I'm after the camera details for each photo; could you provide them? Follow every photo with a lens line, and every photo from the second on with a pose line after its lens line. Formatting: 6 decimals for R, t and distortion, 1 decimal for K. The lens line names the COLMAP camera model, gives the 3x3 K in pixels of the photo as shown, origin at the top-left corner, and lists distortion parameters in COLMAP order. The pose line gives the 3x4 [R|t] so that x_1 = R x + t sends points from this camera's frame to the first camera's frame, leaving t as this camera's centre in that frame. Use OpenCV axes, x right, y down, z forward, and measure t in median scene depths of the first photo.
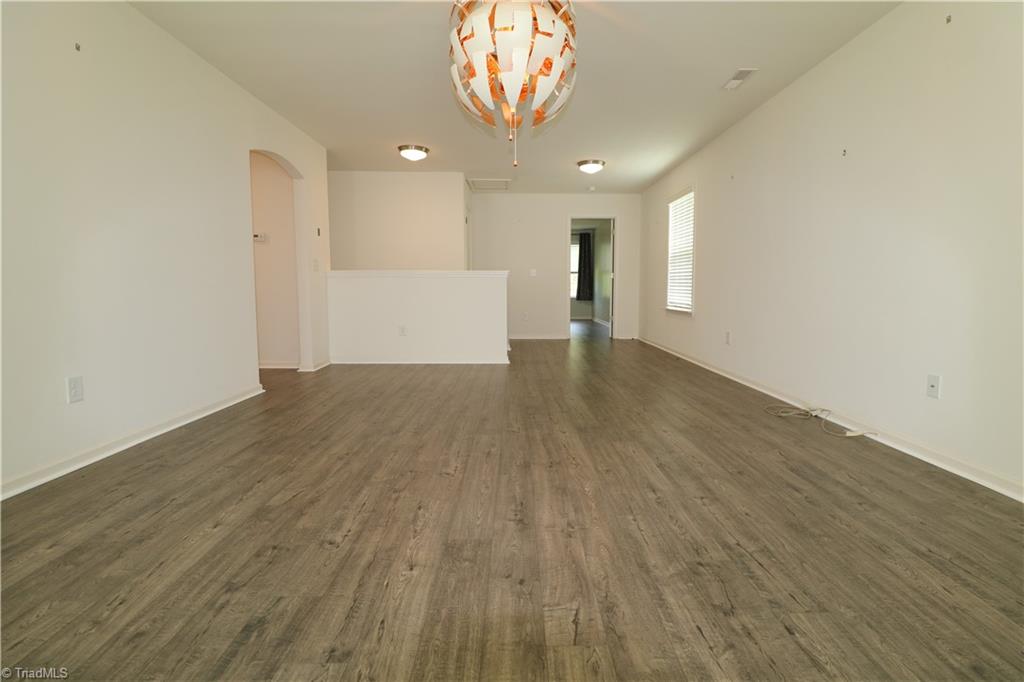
lens RADIAL K [[472.4, 0, 513.8], [0, 472.4, 340.9], [0, 0, 1]] dist [-0.007603, -0.001785]
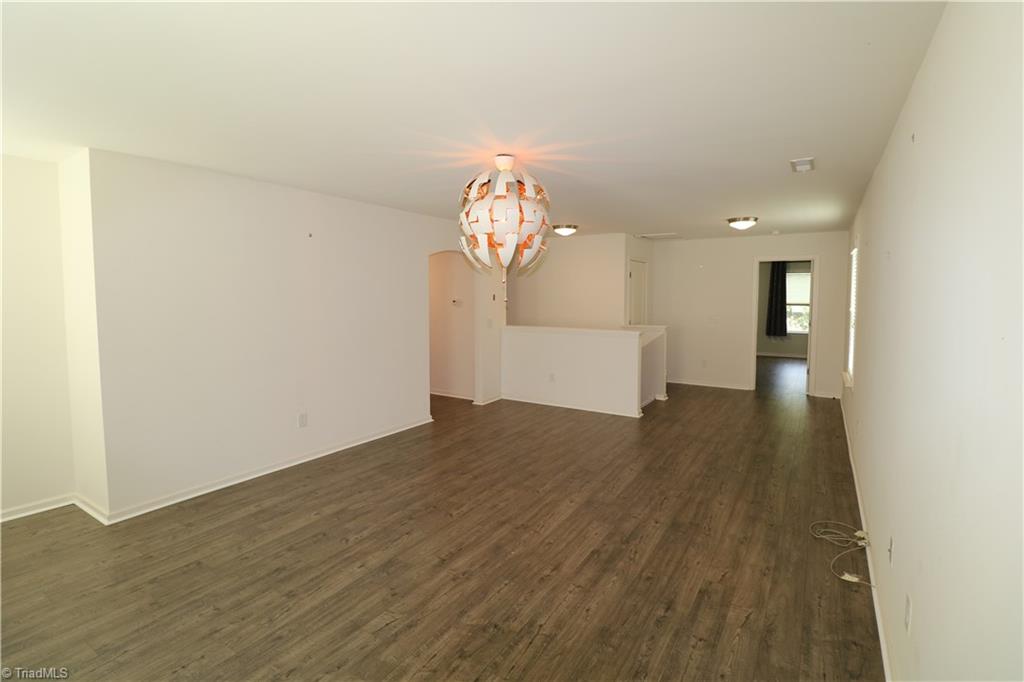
lens RADIAL K [[472.4, 0, 512.2], [0, 472.4, 336.9], [0, 0, 1]] dist [-0.007603, -0.001785]
pose [[0.839529, 0.042491, -0.541651, 0.852778], [-0.057117, 0.998315, -0.010213, -0.285204], [0.540304, 0.039512, 0.840542, -0.154255]]
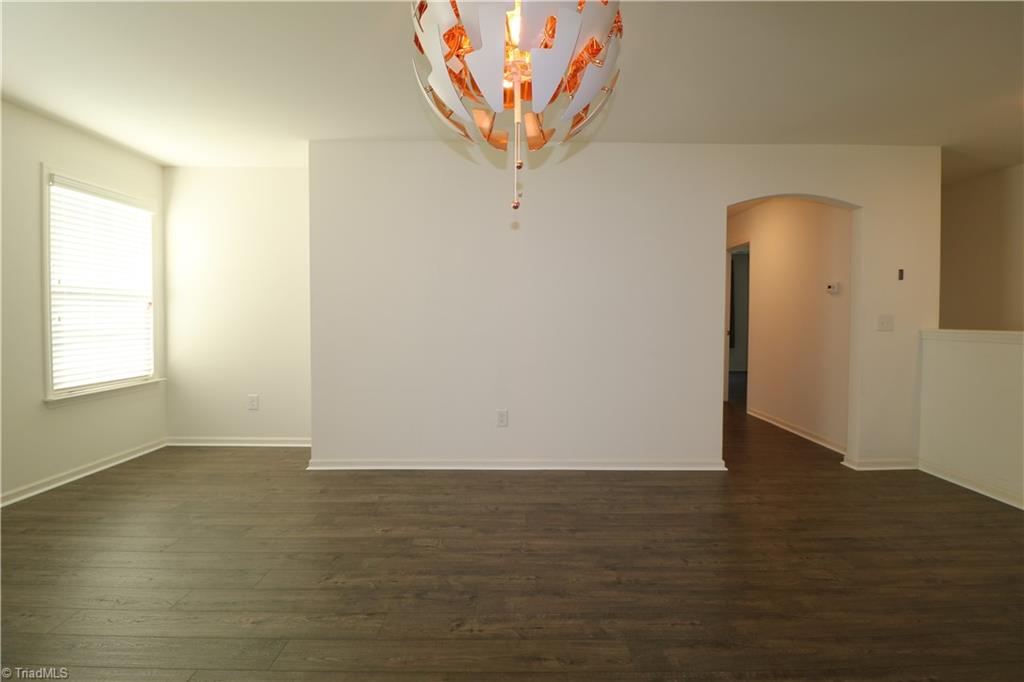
lens RADIAL K [[472.4, 0, 518.6], [0, 472.4, 335.0], [0, 0, 1]] dist [-0.007603, -0.001785]
pose [[0.011700, 0.036183, -0.999277, 0.685123], [-0.115349, 0.992722, 0.034595, -0.258891], [0.993256, 0.114861, 0.015789, 1.121916]]
